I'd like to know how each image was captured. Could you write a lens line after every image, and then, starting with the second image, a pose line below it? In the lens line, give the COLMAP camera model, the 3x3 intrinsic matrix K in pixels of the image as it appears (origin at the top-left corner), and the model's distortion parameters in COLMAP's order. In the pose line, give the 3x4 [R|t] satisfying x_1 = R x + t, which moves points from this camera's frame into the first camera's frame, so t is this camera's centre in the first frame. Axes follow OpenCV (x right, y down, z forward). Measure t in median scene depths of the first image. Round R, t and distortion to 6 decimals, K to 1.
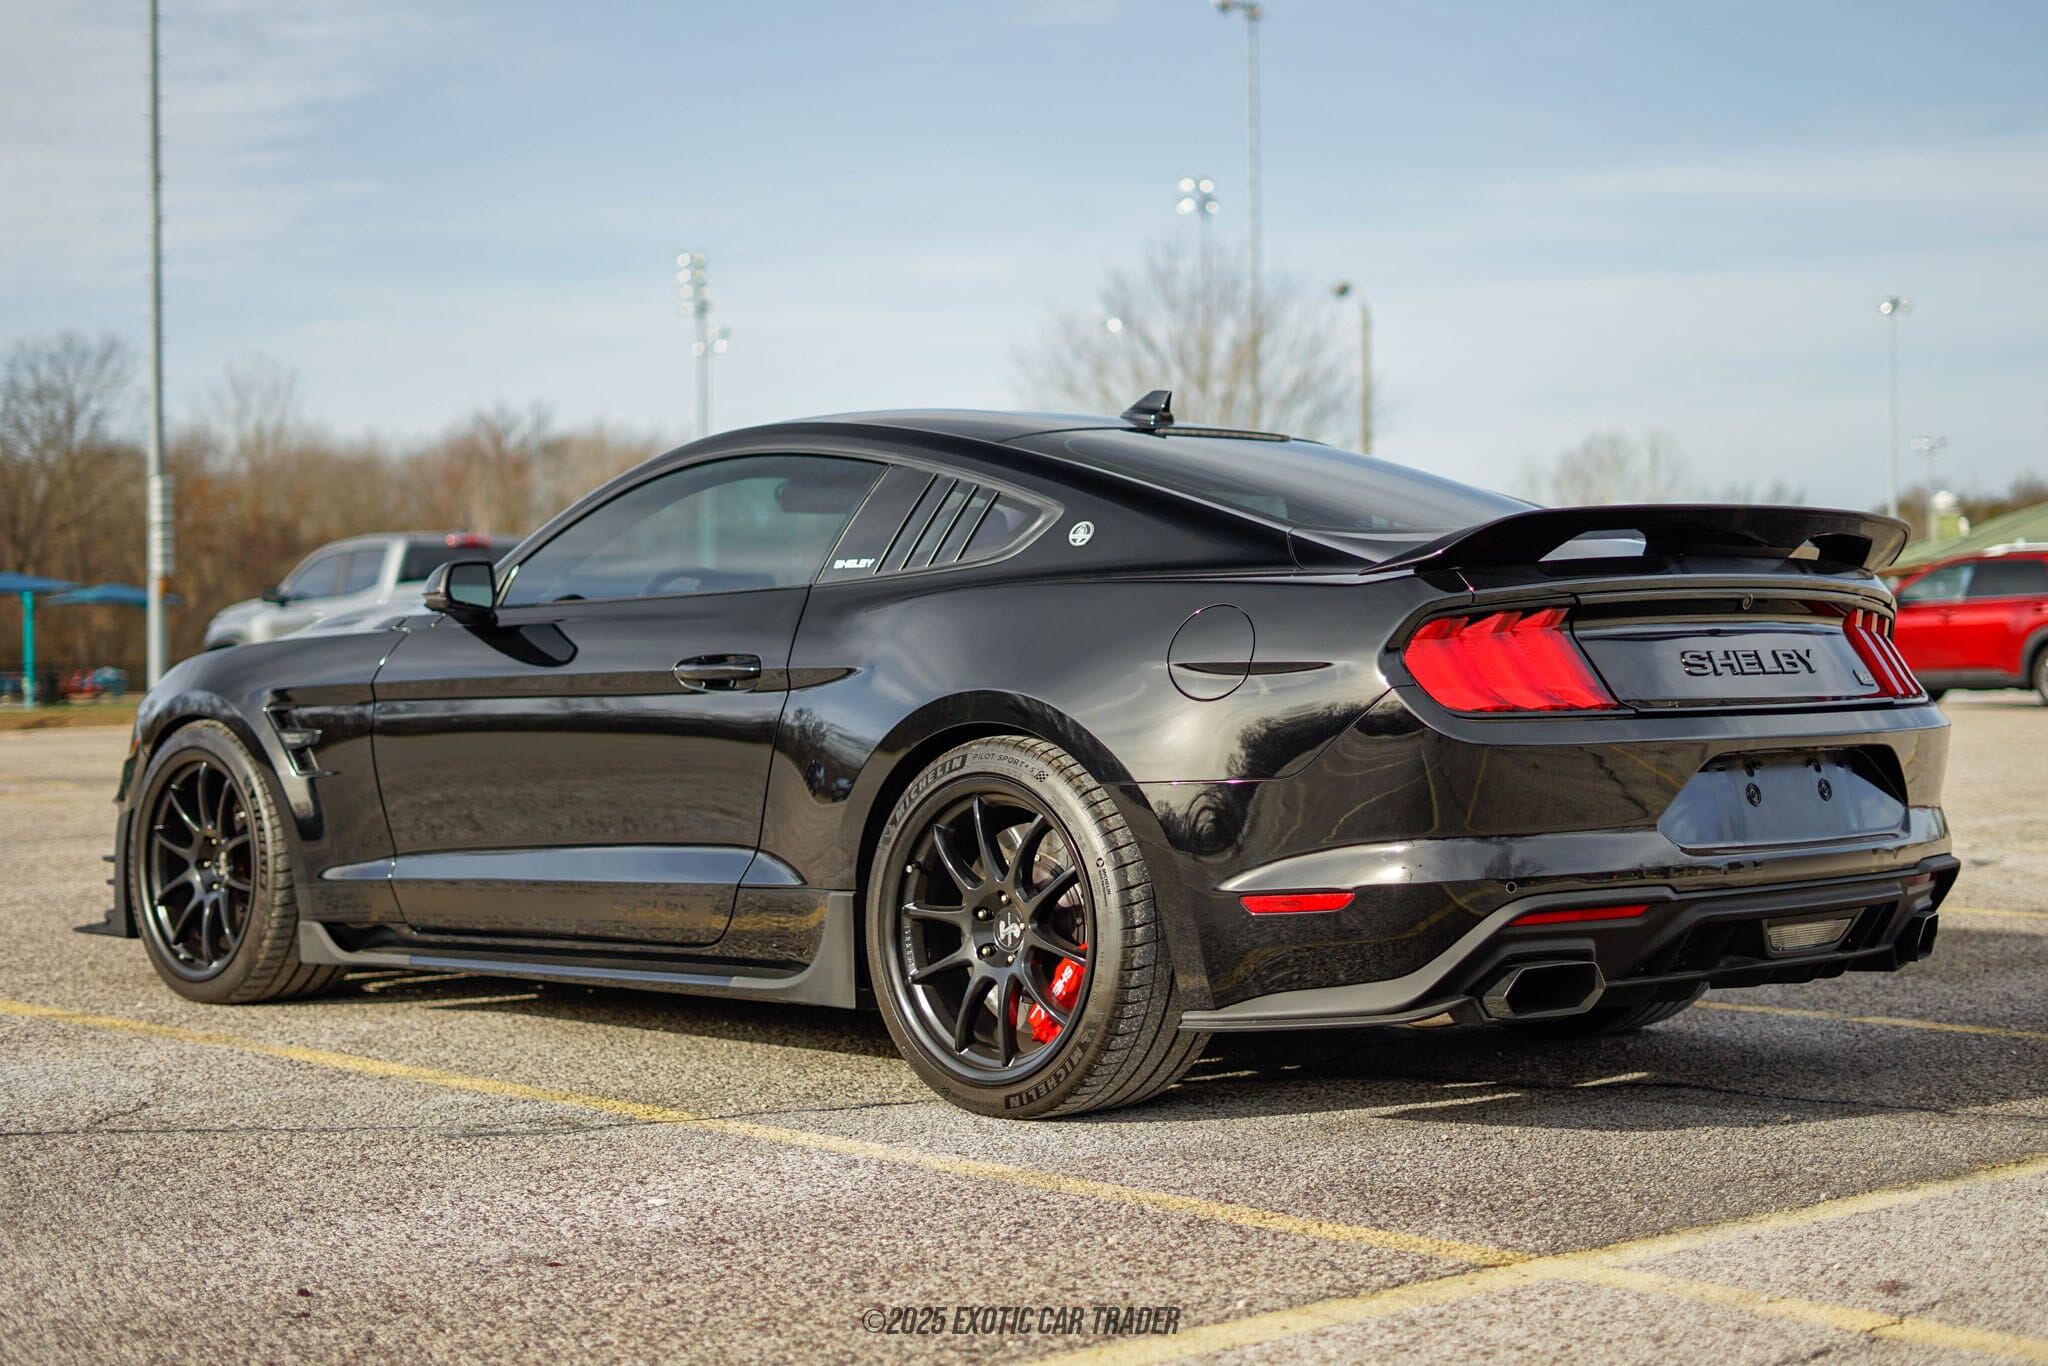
lens RADIAL K [[3273.8, 0, 1024.0], [0, 3273.8, 683.0], [0, 0, 1]] dist [-0.023027, 0.020108]
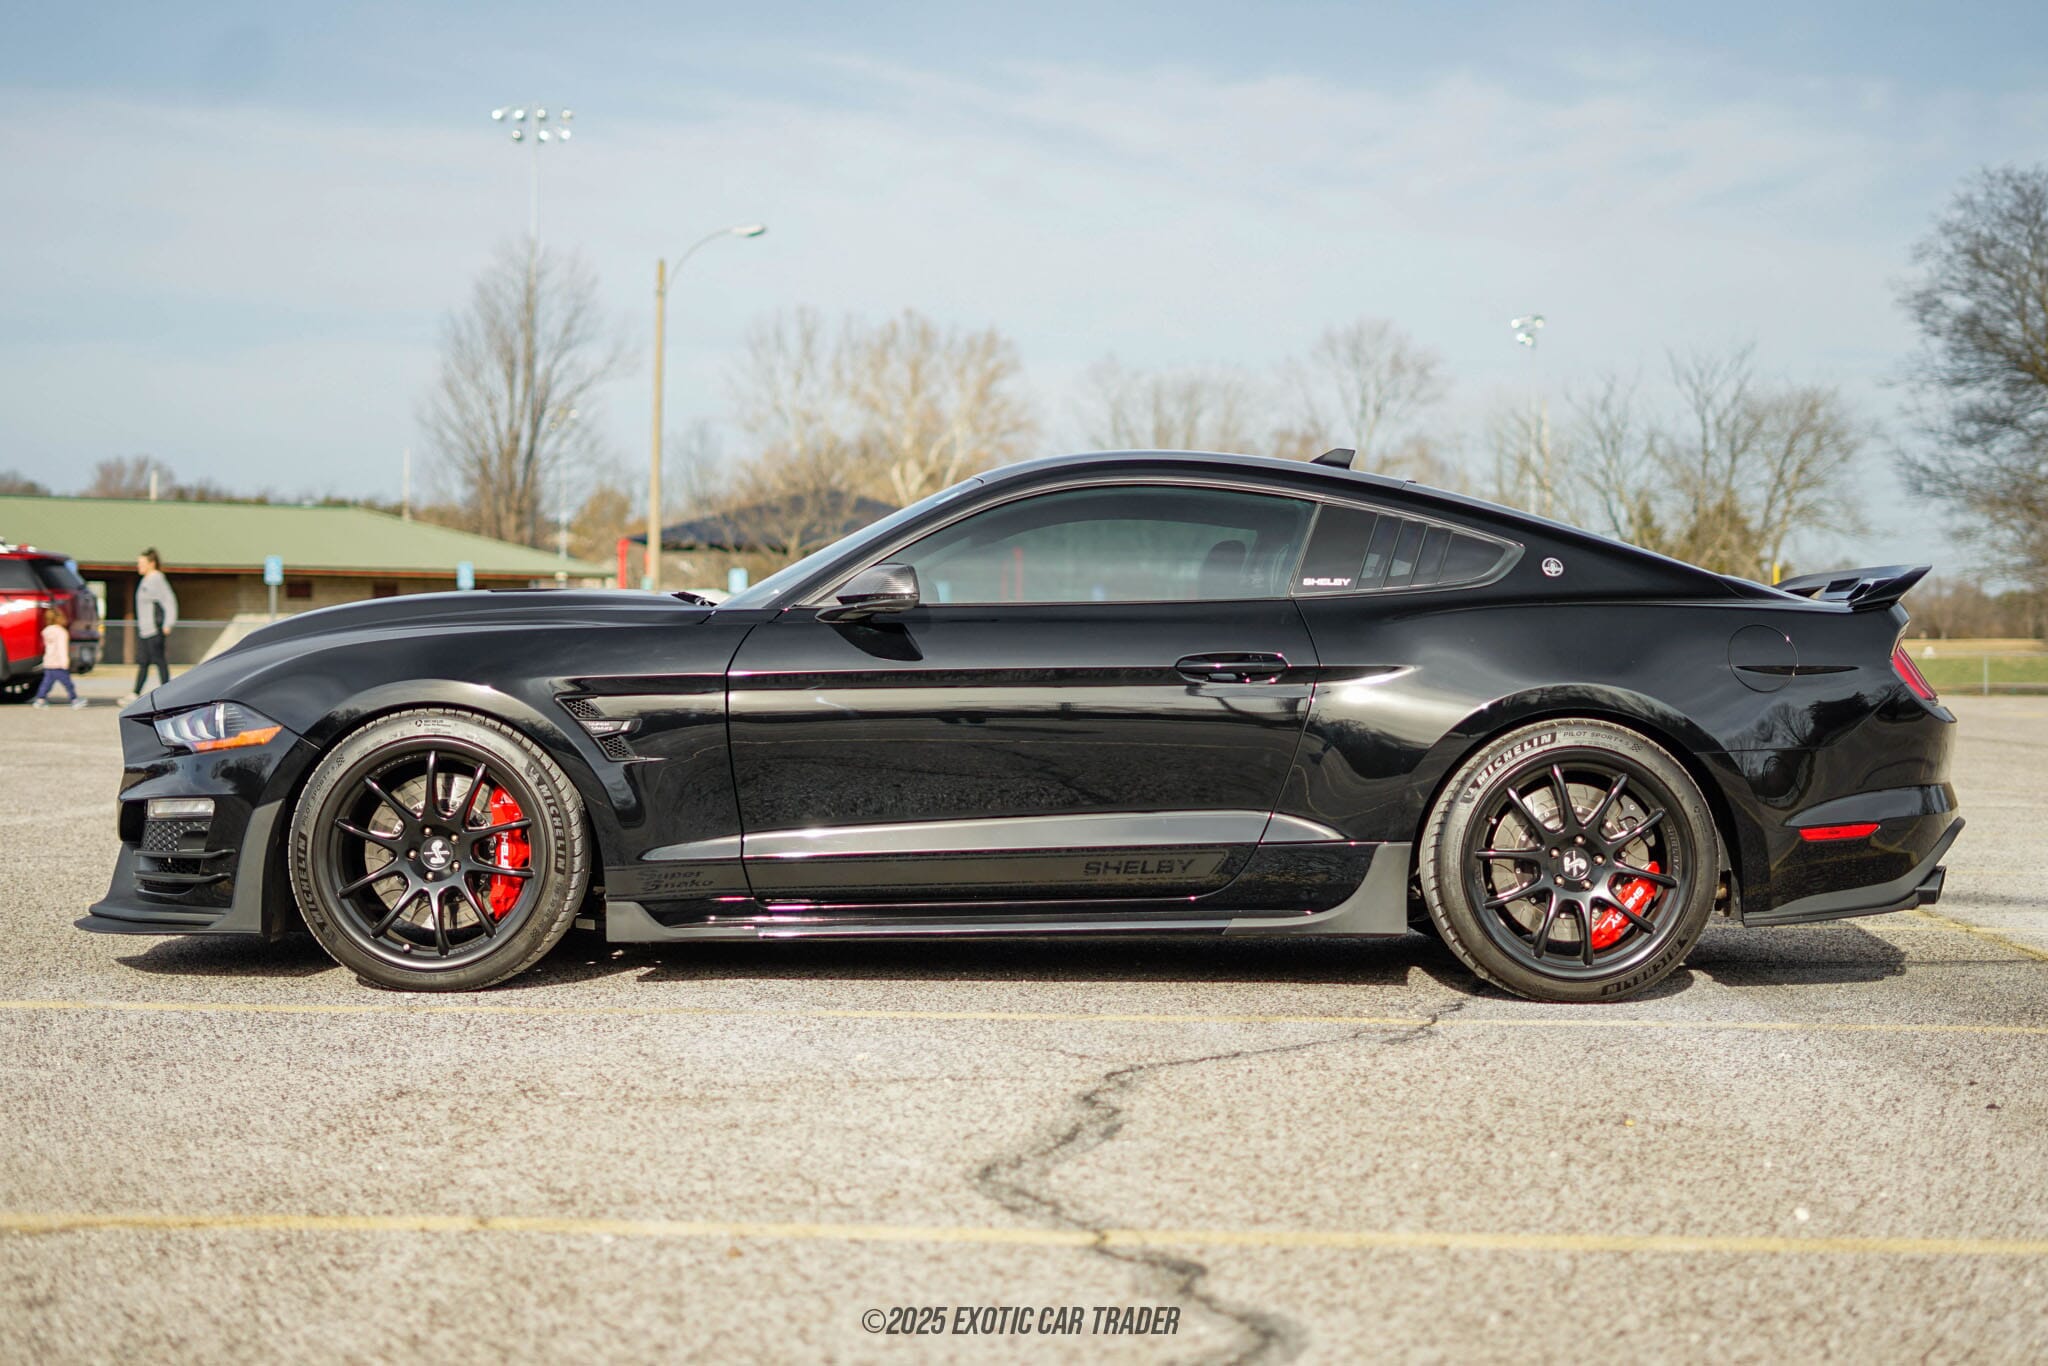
lens RADIAL K [[3273.8, 0, 1024.0], [0, 3273.8, 683.0], [0, 0, 1]] dist [-0.023027, 0.020108]
pose [[0.700142, 0.004928, 0.713986, -1.096885], [-0.005626, 0.999983, -0.001385, 0.004684], [-0.713981, -0.003048, 0.700158, 0.221468]]
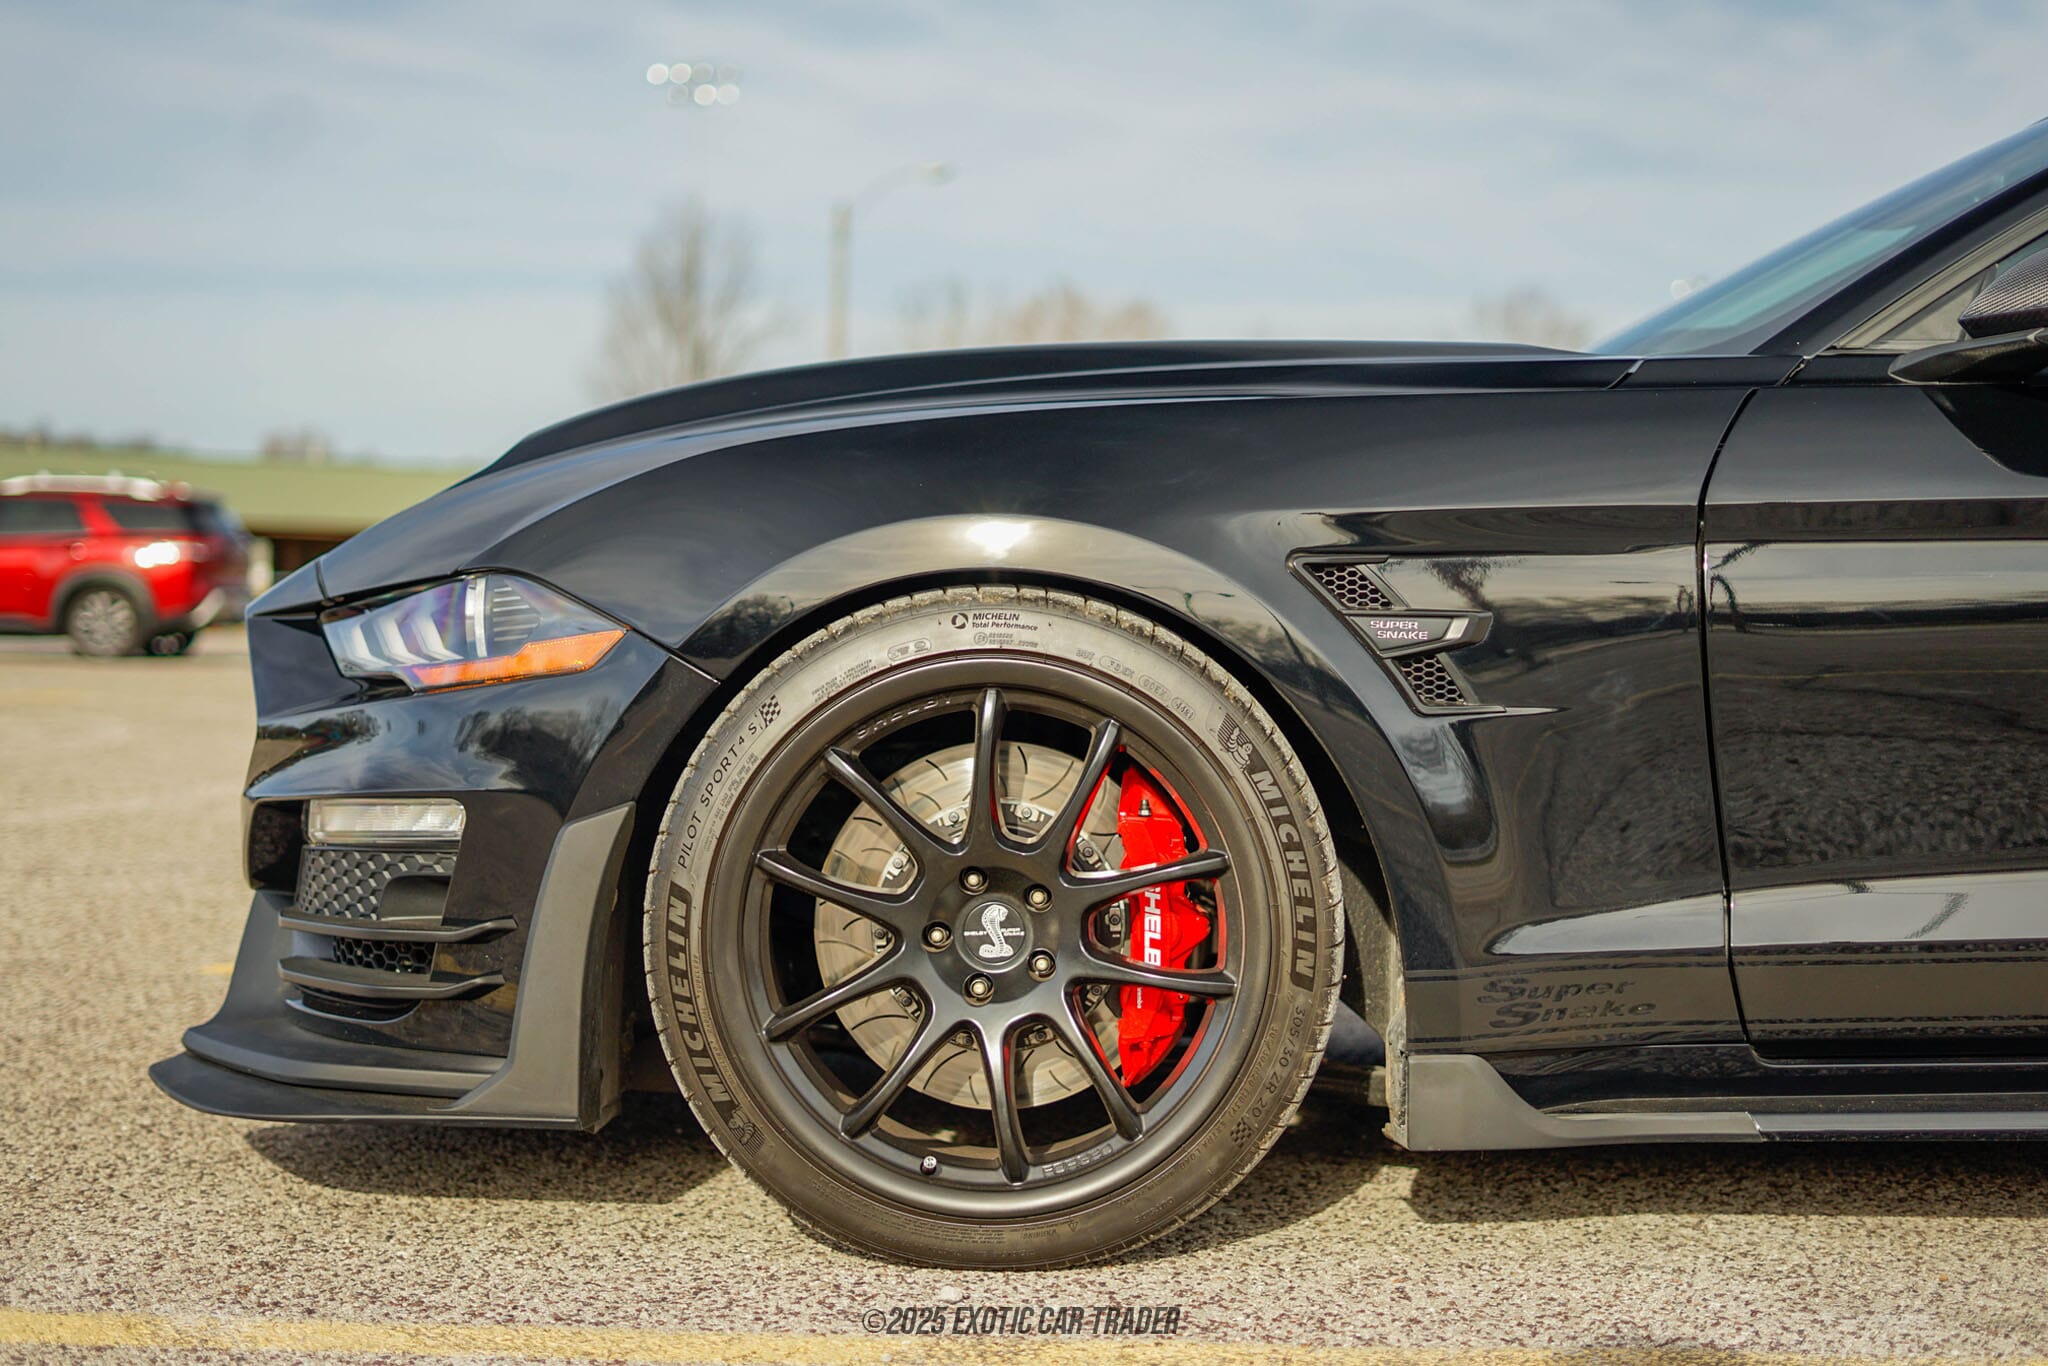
lens RADIAL K [[3273.8, 0, 1024.0], [0, 3273.8, 683.0], [0, 0, 1]] dist [-0.023027, 0.020108]
pose [[0.730909, 0.000557, 0.682475, -0.705130], [-0.008277, 0.999933, 0.008048, 0.025484], [-0.682425, -0.011532, 0.730865, 0.888105]]
